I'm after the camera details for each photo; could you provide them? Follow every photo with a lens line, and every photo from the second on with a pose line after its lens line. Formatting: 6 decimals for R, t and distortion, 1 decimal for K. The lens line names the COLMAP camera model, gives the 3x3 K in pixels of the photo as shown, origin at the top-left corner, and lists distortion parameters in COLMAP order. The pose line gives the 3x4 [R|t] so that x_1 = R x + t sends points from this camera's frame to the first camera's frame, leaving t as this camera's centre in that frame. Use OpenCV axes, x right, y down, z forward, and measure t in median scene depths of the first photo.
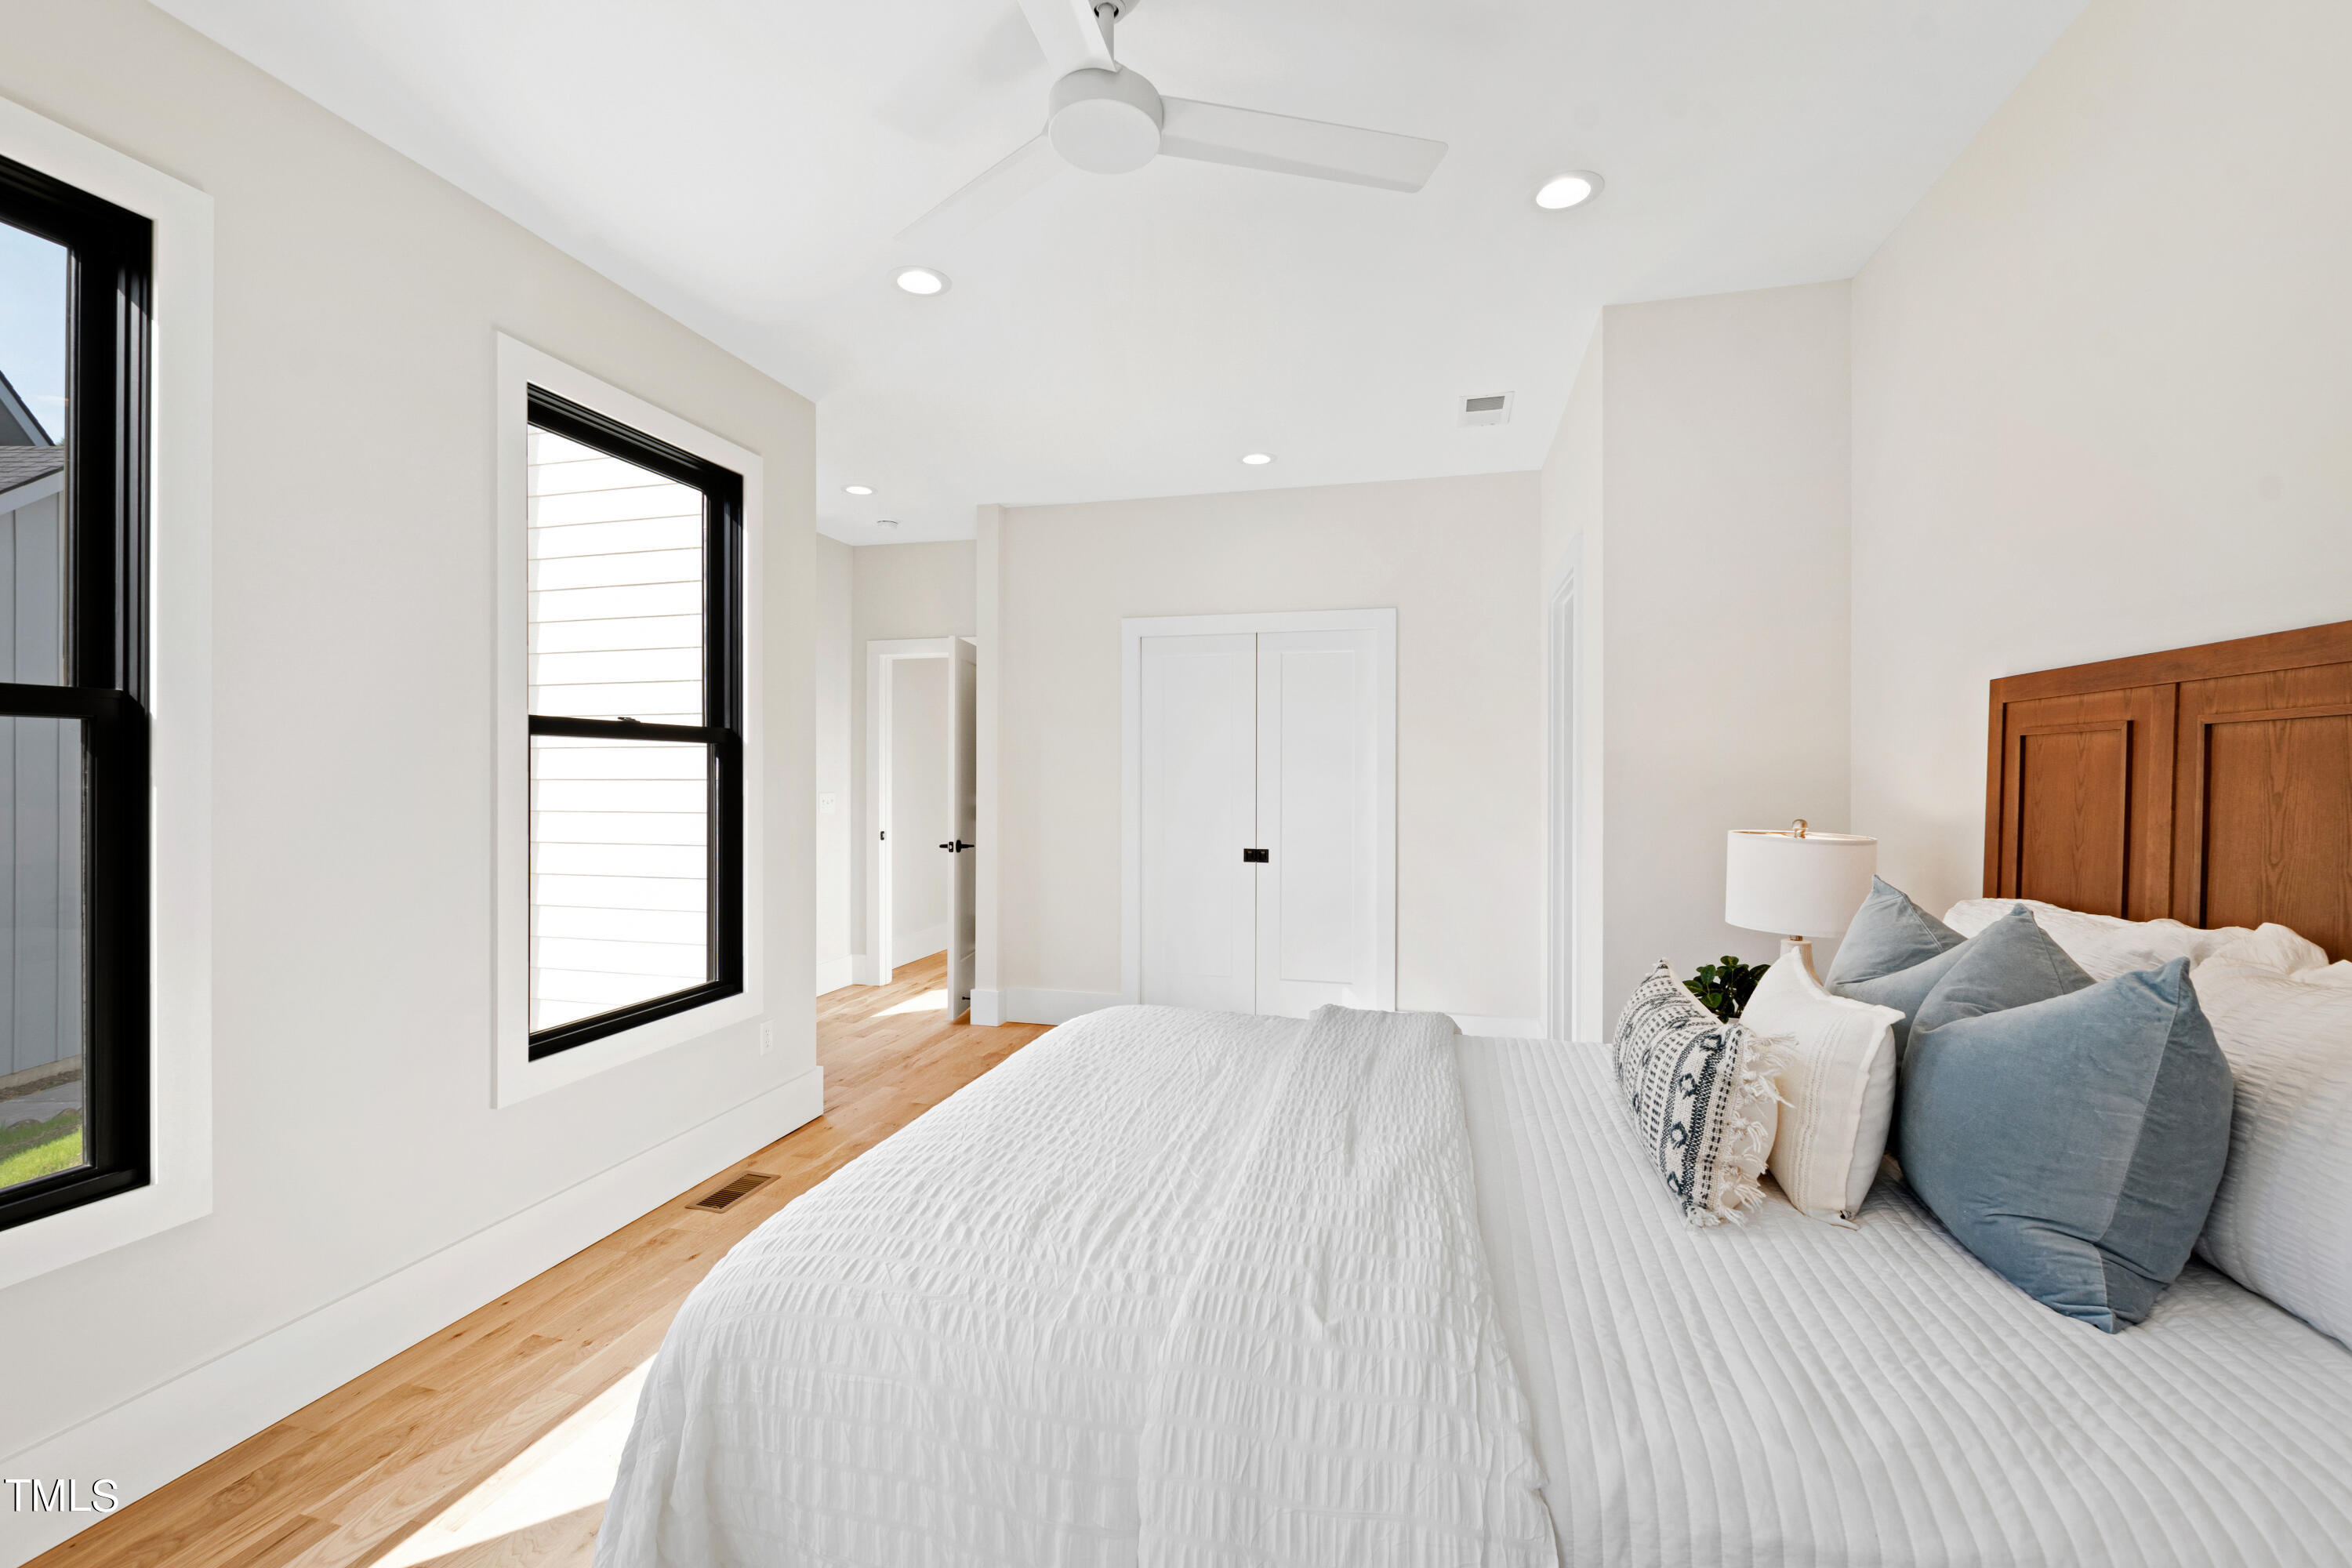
lens RADIAL K [[1018.5, 0, 1176.0], [0, 1018.5, 784.2], [0, 0, 1]] dist [0.002372, -0.001529]
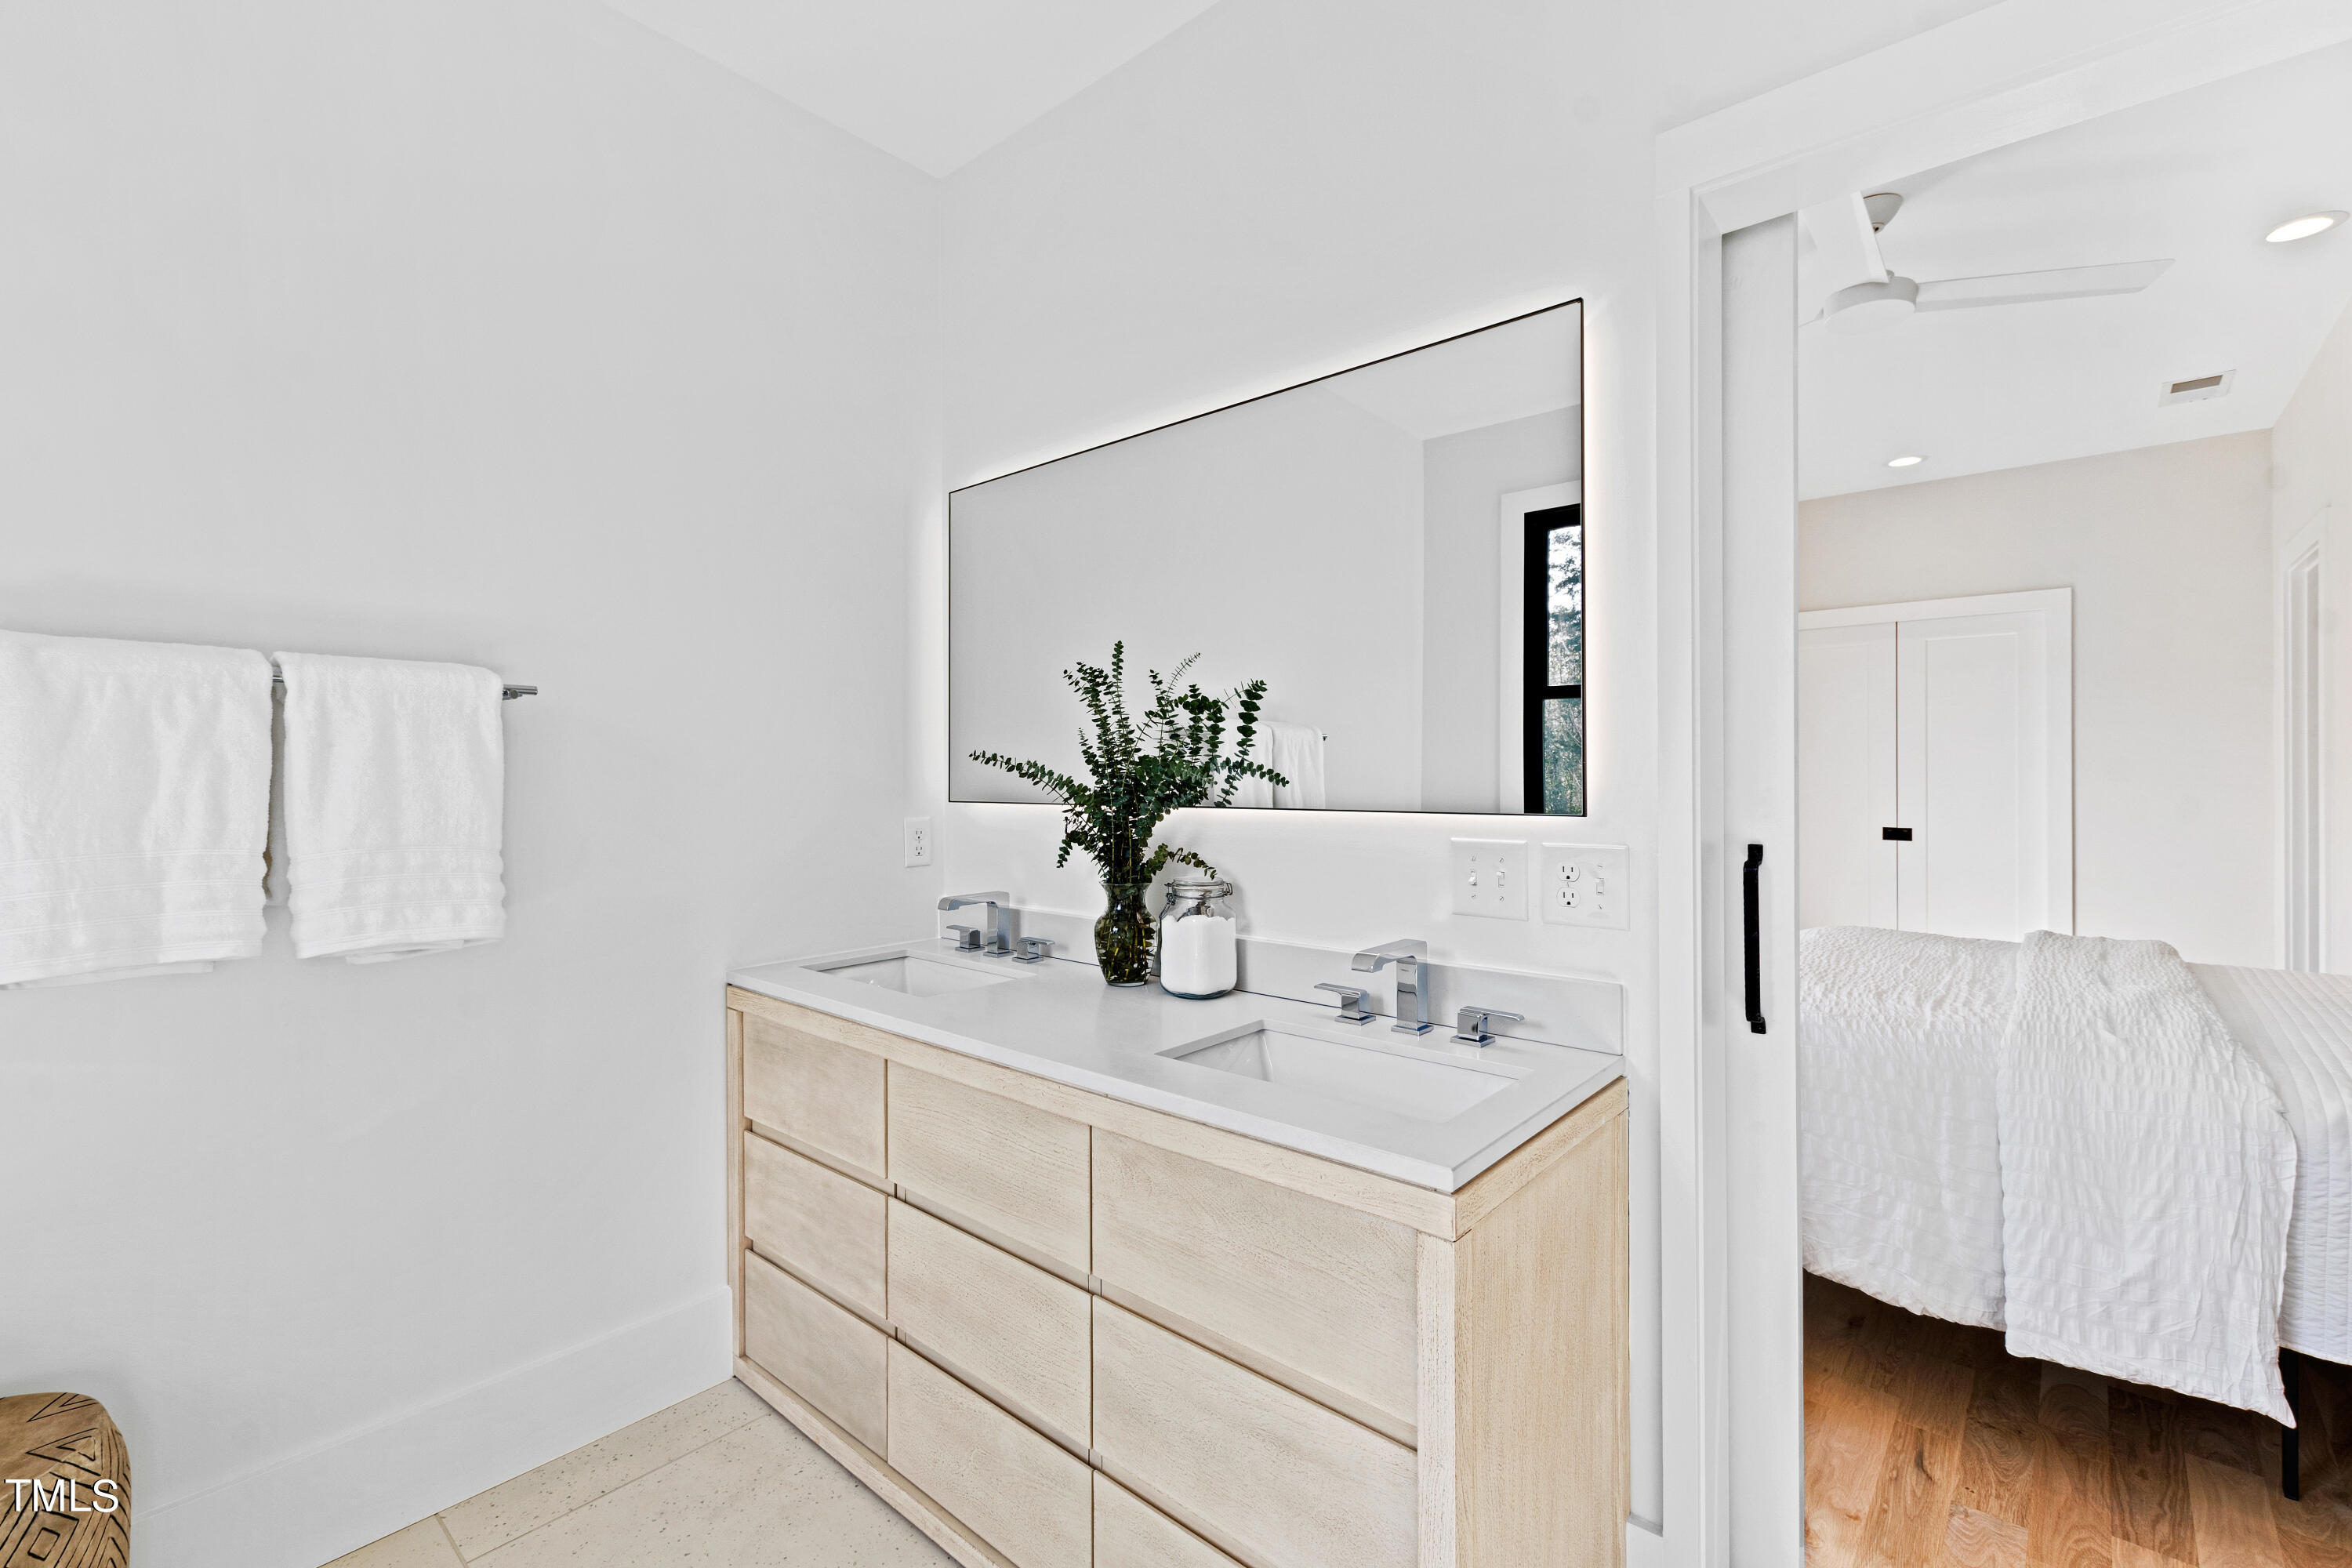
lens RADIAL K [[1018.5, 0, 1172.8], [0, 1018.5, 770.9], [0, 0, 1]] dist [0.002372, -0.001529]
pose [[0.886984, -0.005448, -0.461767, -0.514137], [0.001367, 0.999957, -0.009173, 0.072875], [0.461797, 0.007505, 0.886954, -1.417023]]
